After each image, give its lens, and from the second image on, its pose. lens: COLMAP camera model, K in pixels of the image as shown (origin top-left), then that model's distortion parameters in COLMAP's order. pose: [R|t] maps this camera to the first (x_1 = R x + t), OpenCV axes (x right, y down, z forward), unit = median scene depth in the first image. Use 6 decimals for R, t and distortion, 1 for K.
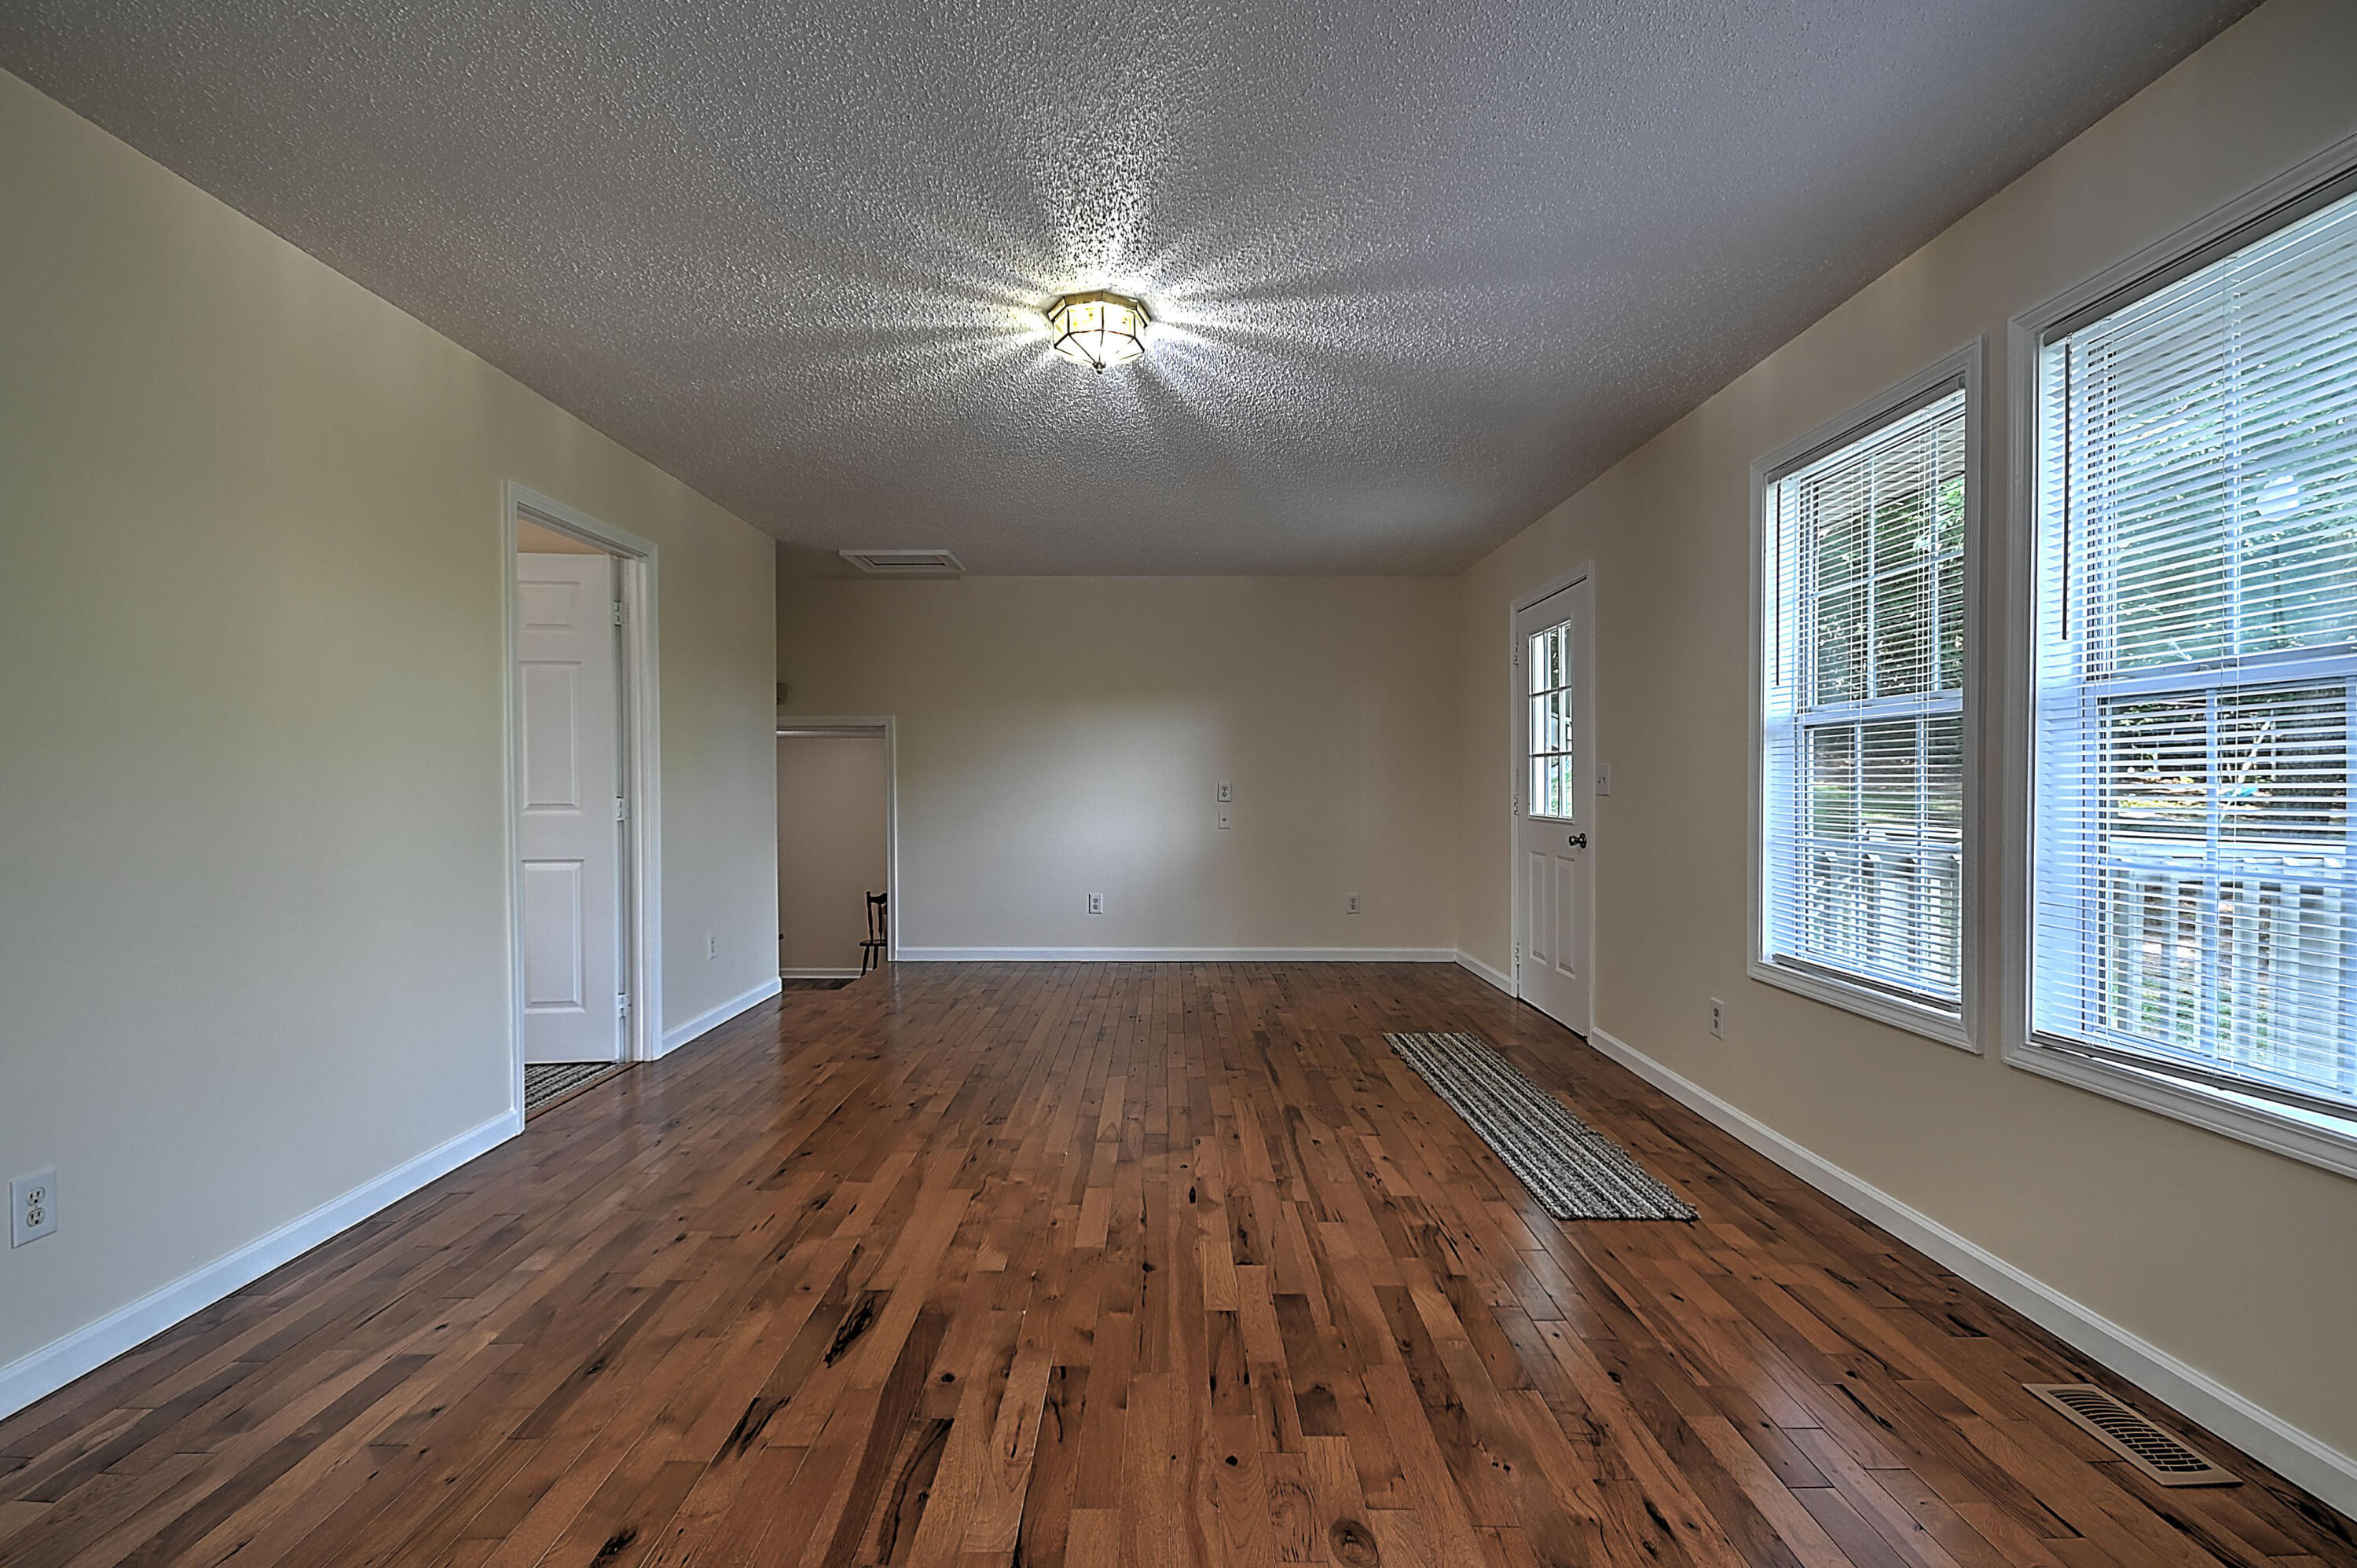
lens RADIAL K [[1047.0, 0, 1185.2], [0, 1047.0, 798.5], [0, 0, 1]] dist [0.013199, -0.009851]
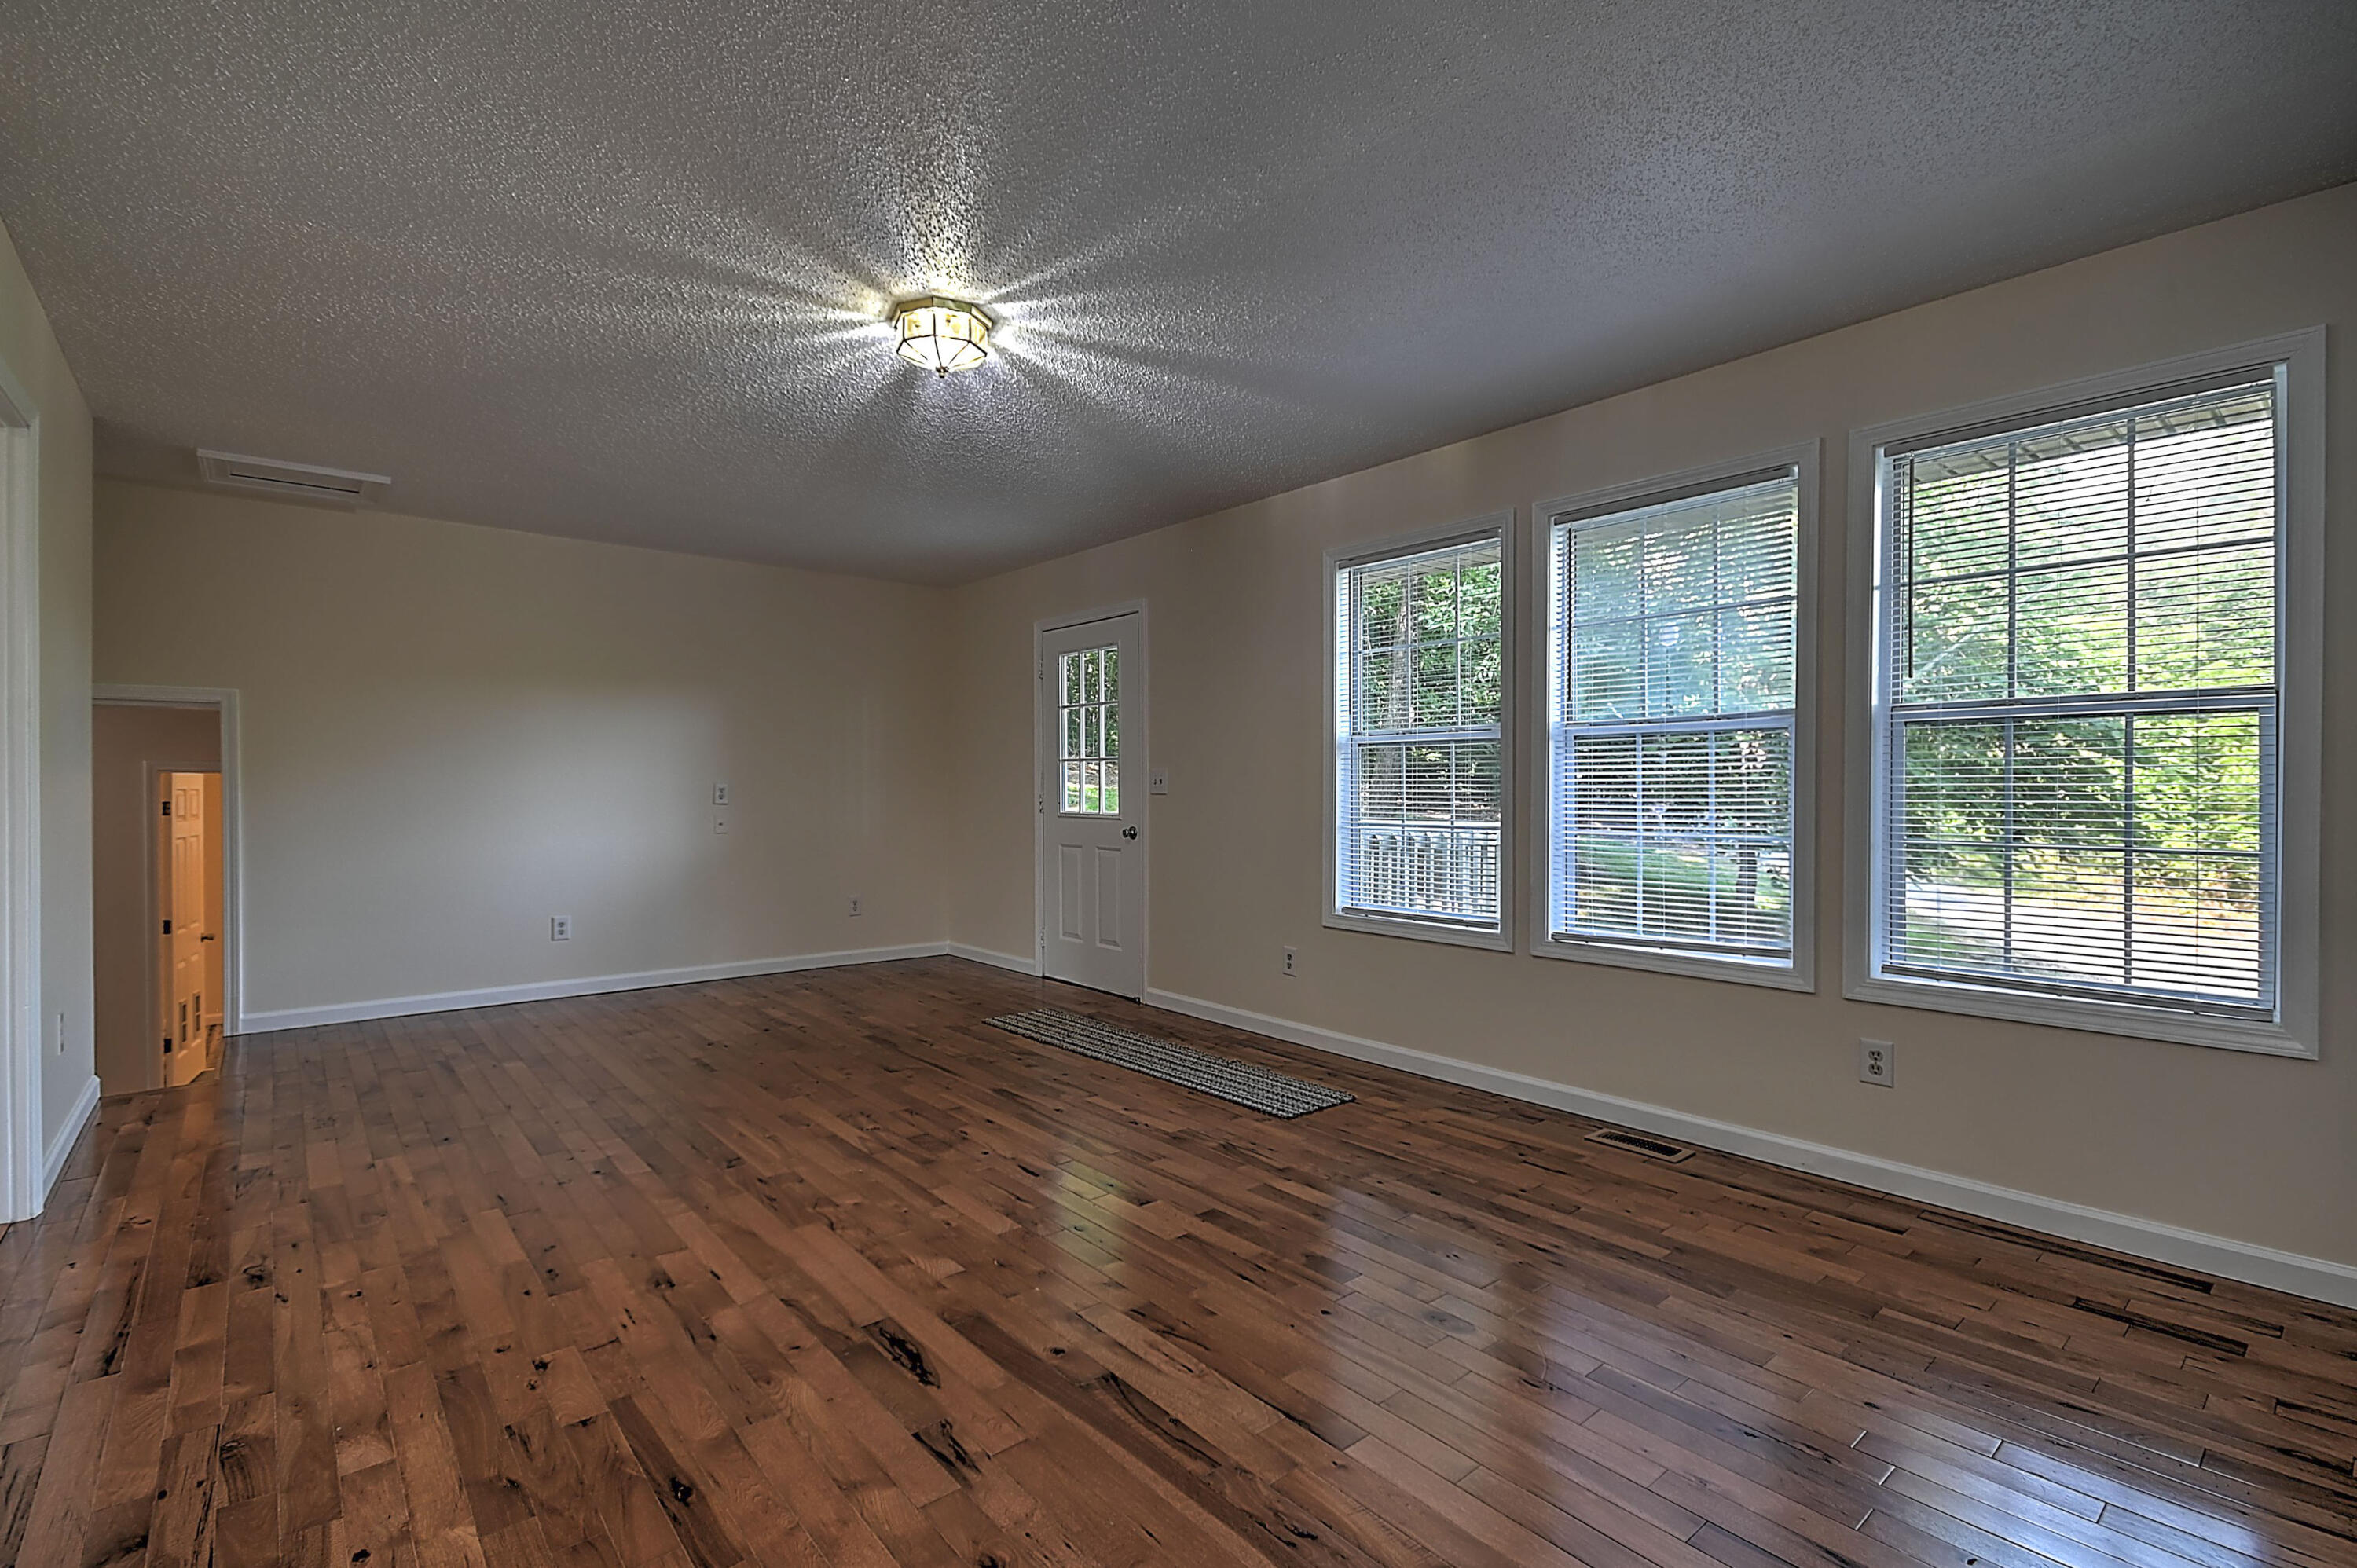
lens RADIAL K [[1047.0, 0, 1208.8], [0, 1047.0, 795.8], [0, 0, 1]] dist [0.013199, -0.009851]
pose [[0.759518, -0.006708, 0.650452, -0.529944], [0.008451, 0.999964, 0.000445, -0.002030], [-0.650432, 0.005159, 0.759547, 0.067700]]
